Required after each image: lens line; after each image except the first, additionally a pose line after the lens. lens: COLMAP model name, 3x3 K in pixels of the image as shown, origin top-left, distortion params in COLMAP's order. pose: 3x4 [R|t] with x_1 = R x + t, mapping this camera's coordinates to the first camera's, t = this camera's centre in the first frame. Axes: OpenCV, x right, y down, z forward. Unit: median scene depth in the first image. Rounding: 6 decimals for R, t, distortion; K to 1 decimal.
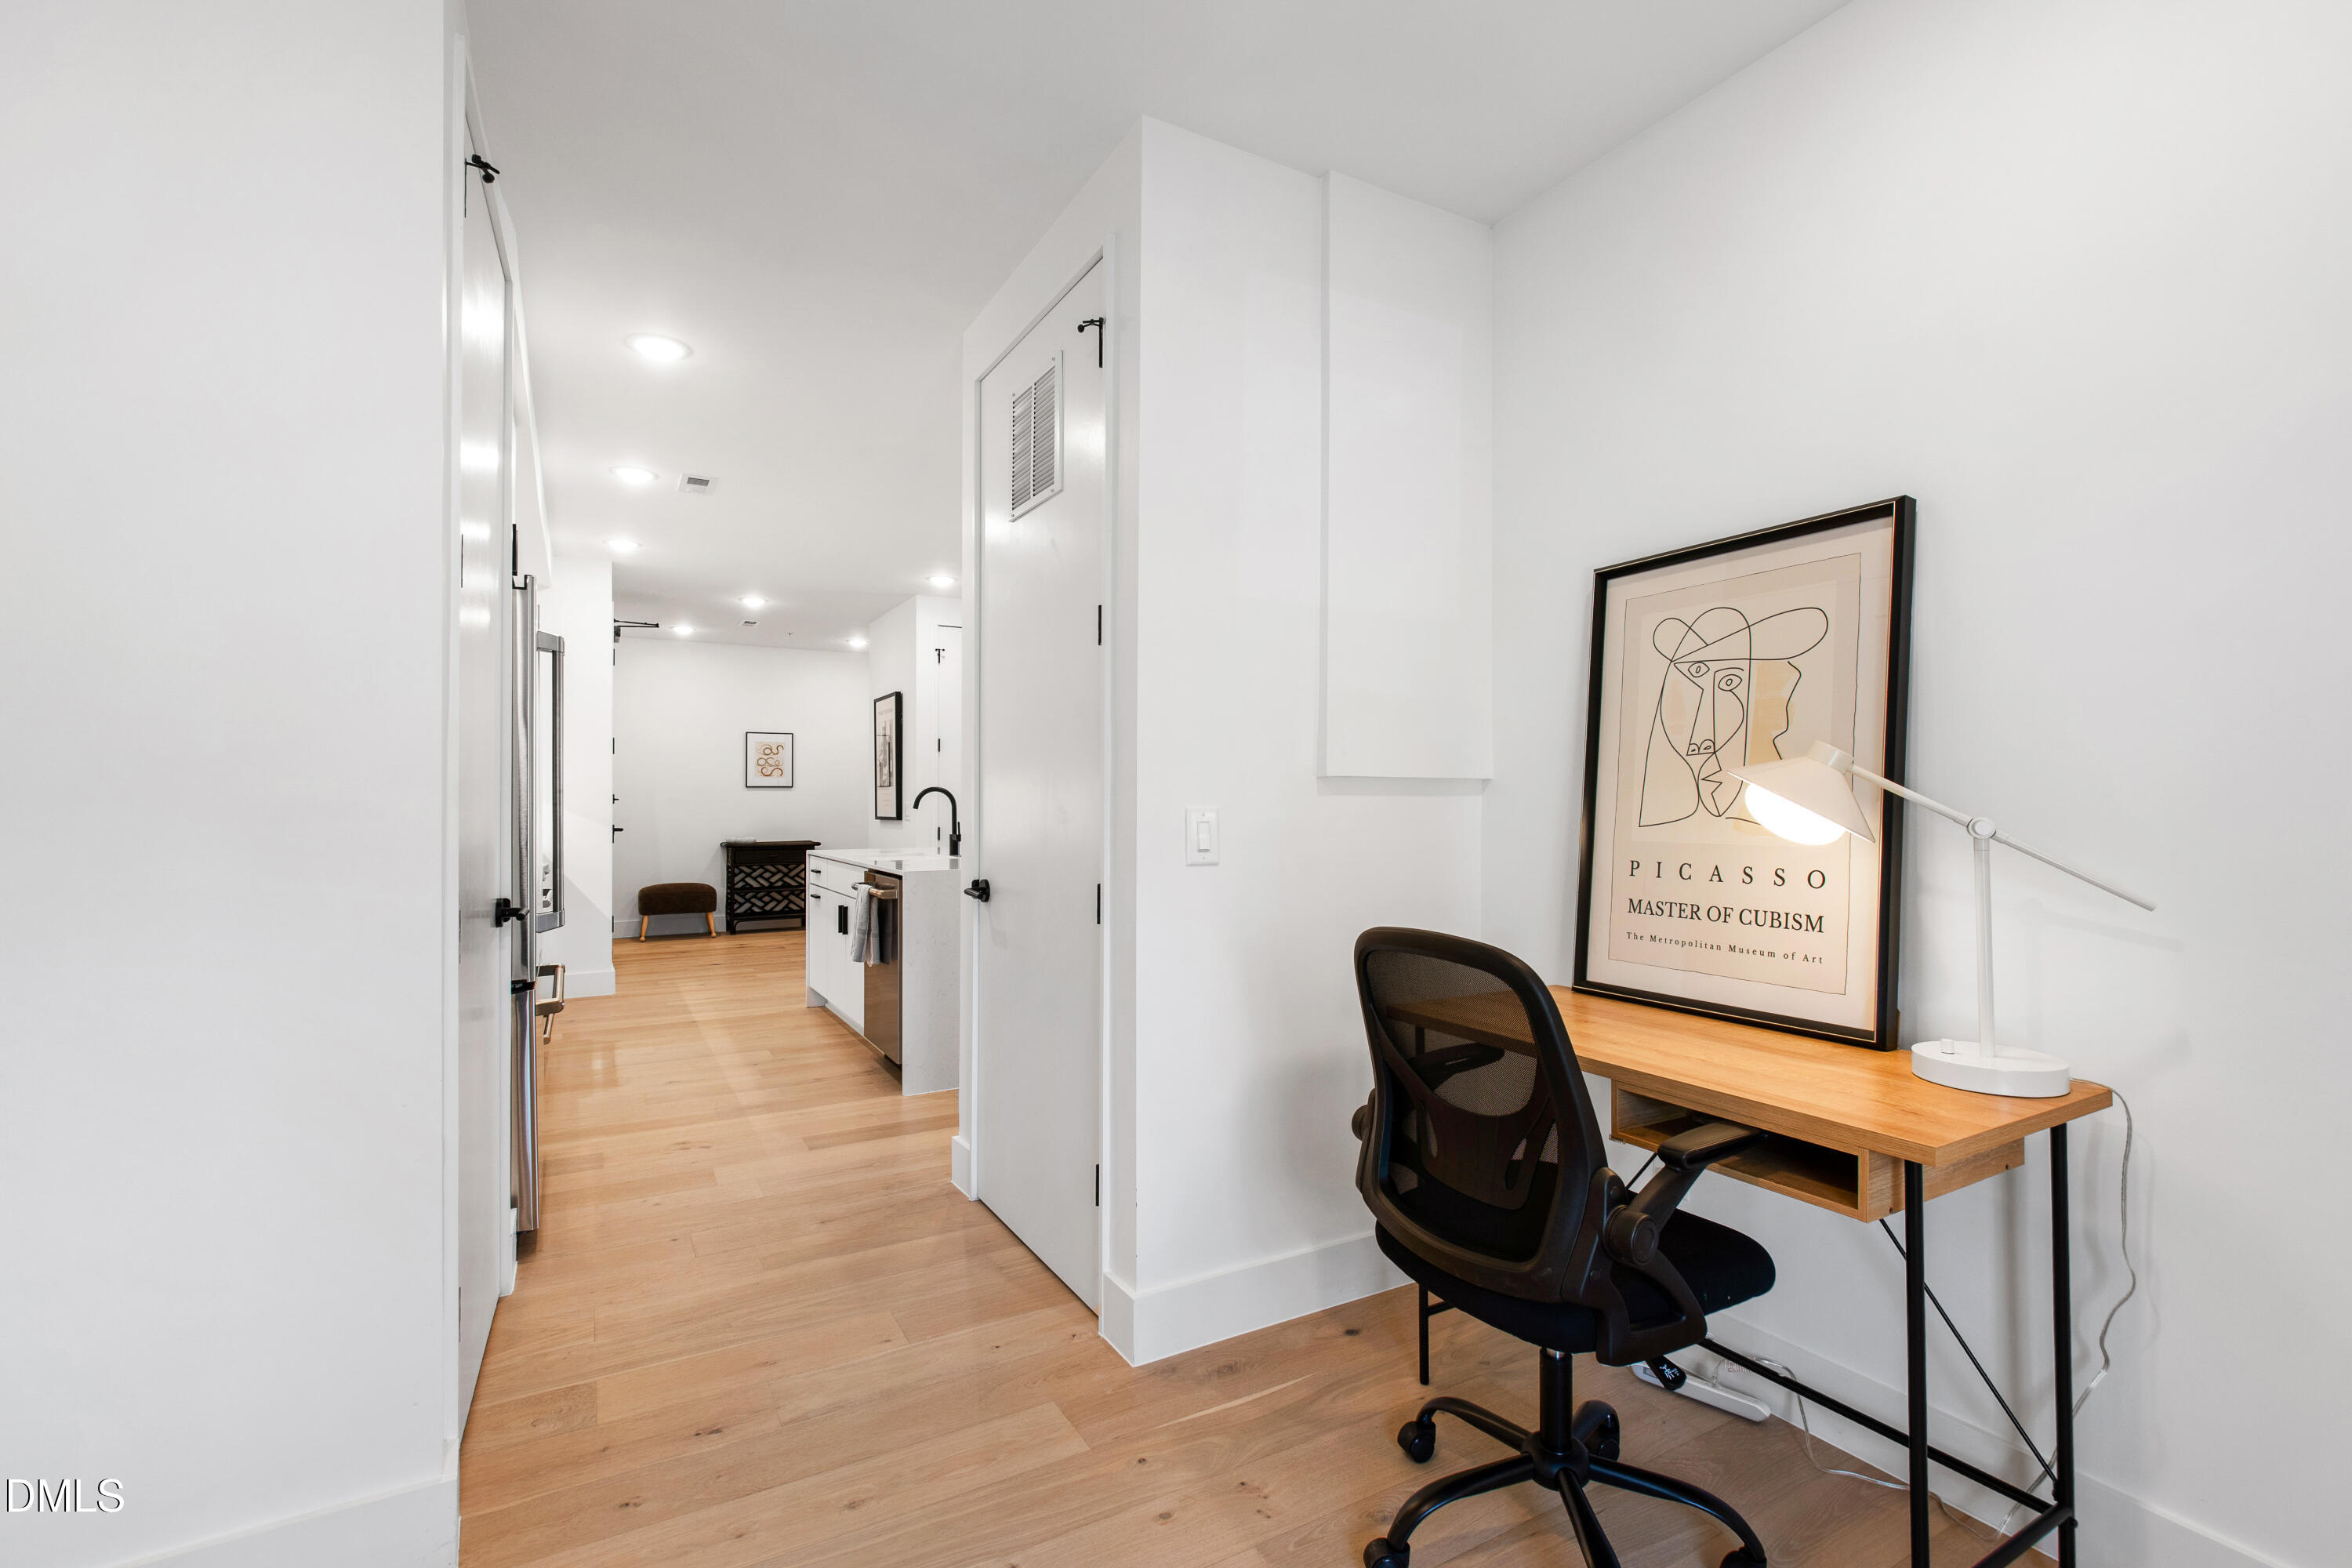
lens RADIAL K [[1036.4, 0, 1181.8], [0, 1036.4, 792.9], [0, 0, 1]] dist [0.000728, 0.000003]
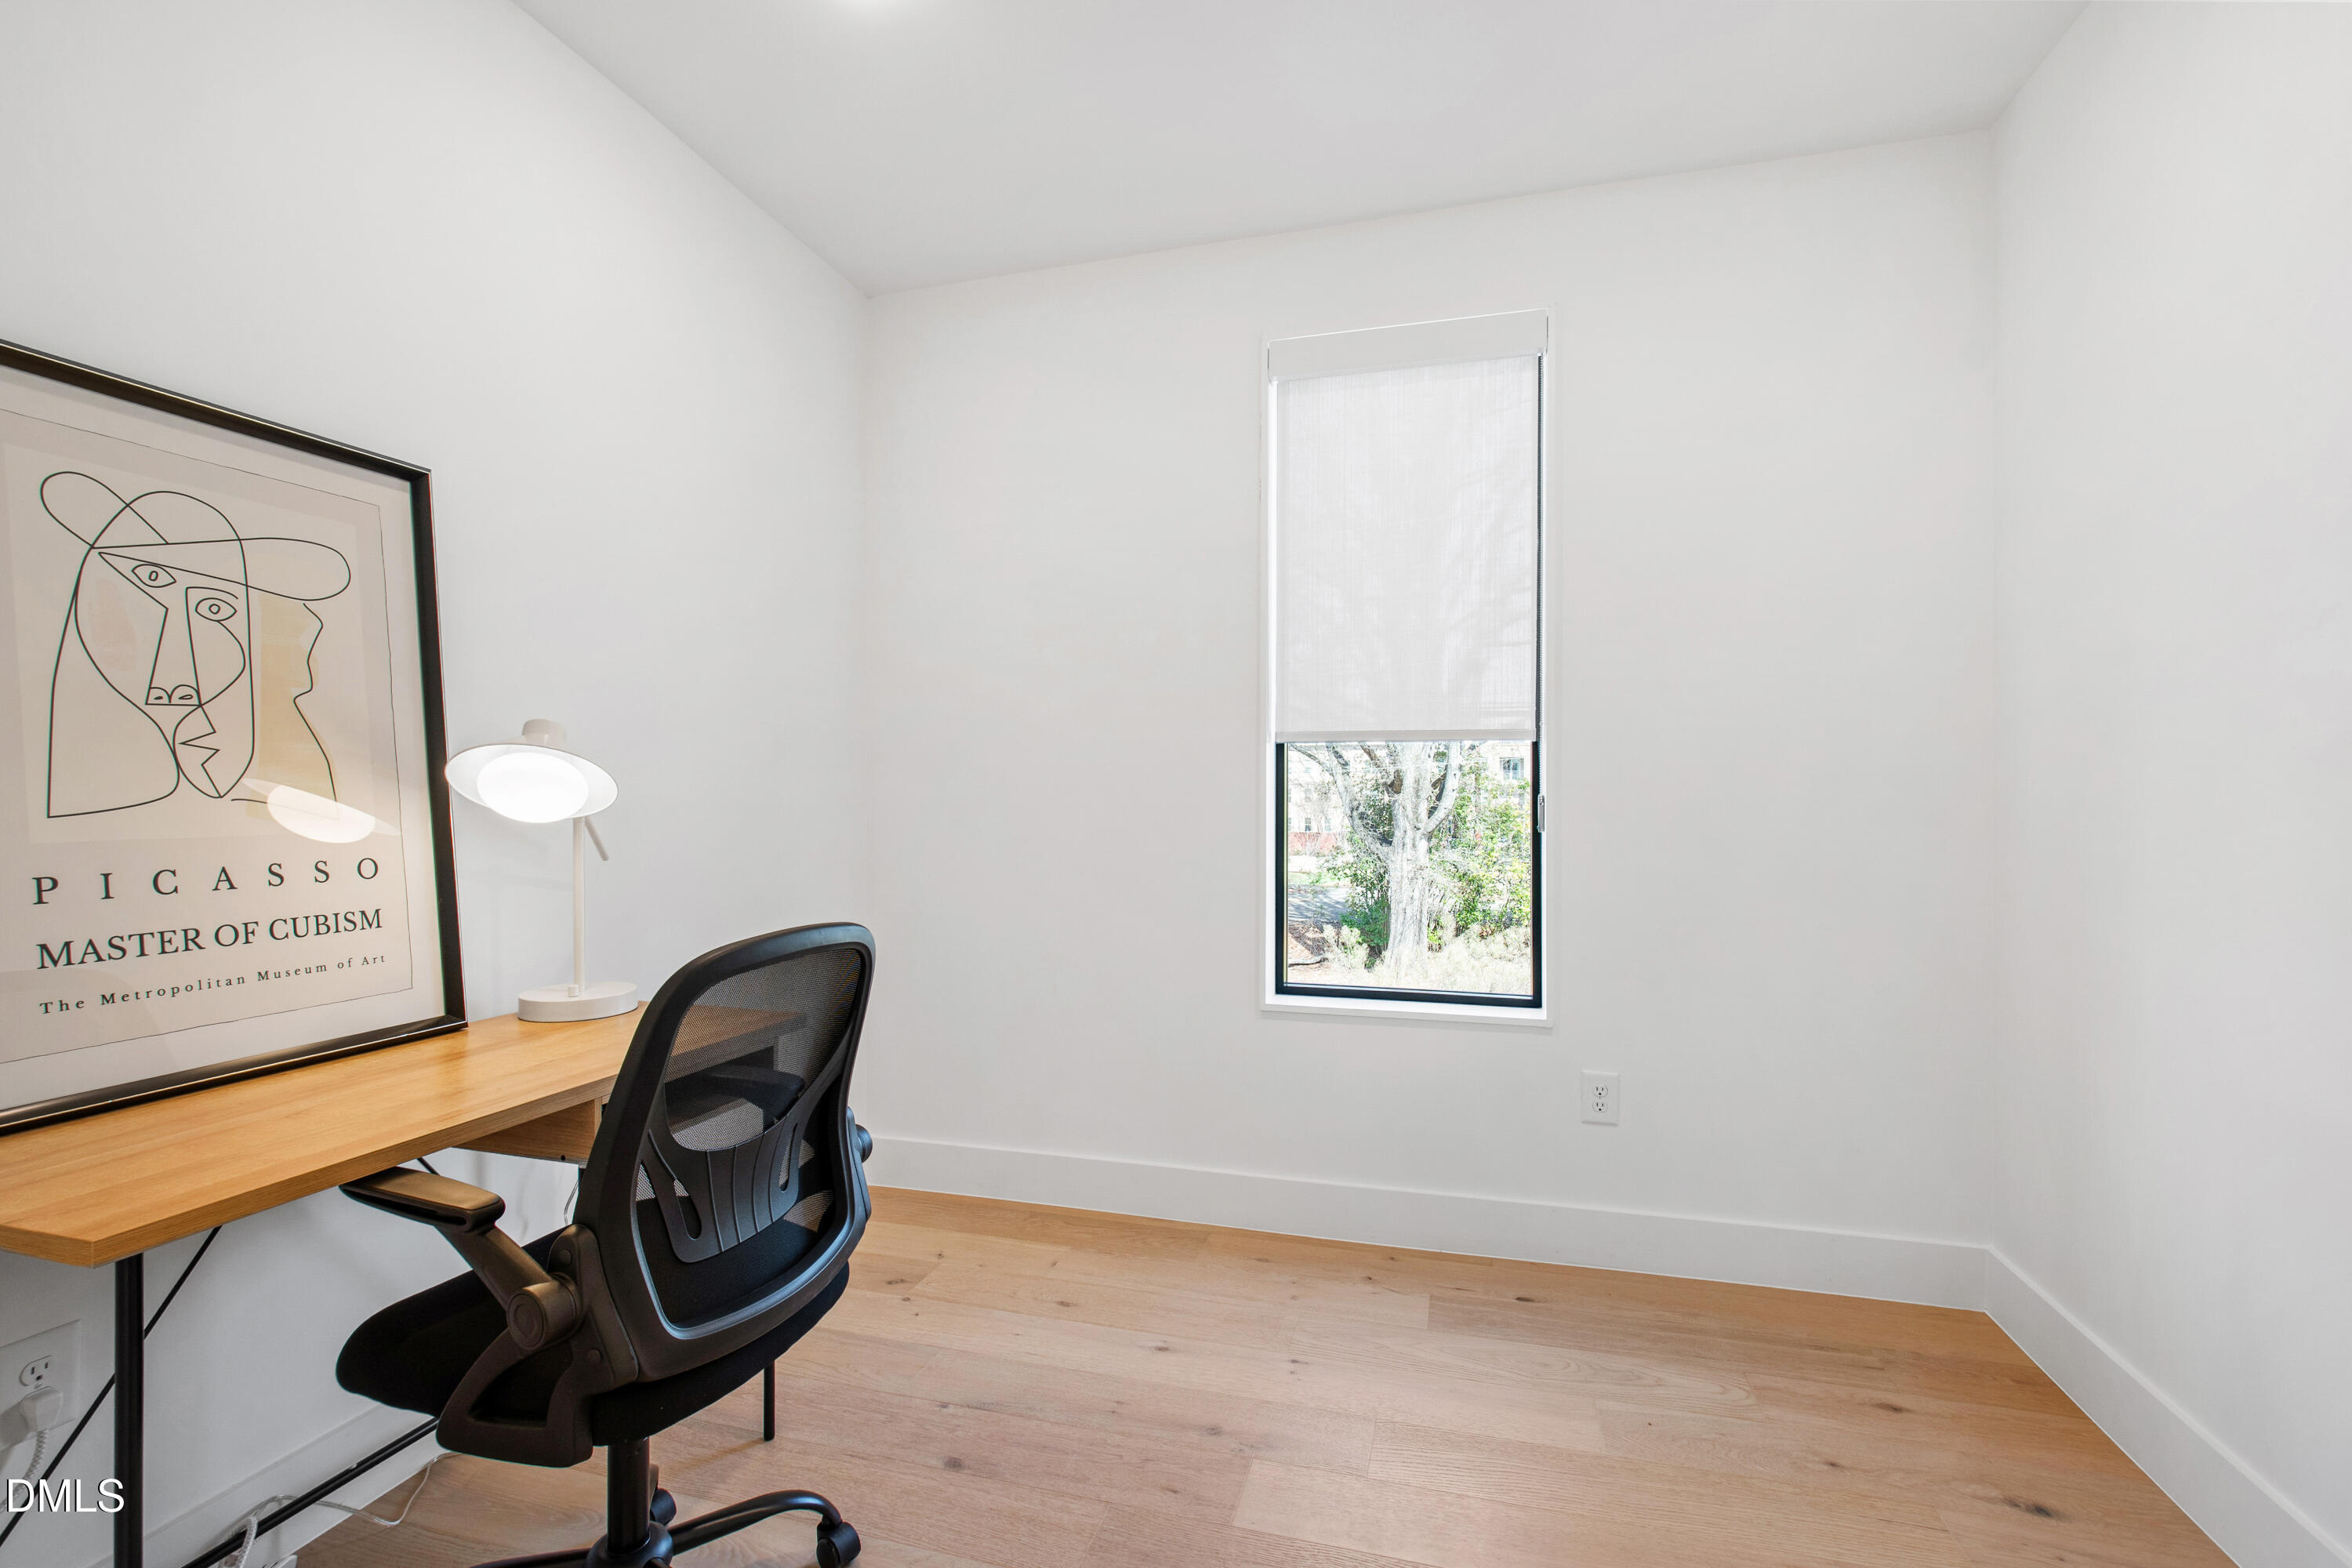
lens RADIAL K [[1036.4, 0, 1182.9], [0, 1036.4, 800.6], [0, 0, 1]] dist [0.000728, 0.000003]
pose [[-0.690213, -0.002744, 0.723601, -0.451952], [-0.005214, 0.999986, -0.001182, 0.022333], [-0.723588, -0.004589, -0.690217, 1.026989]]
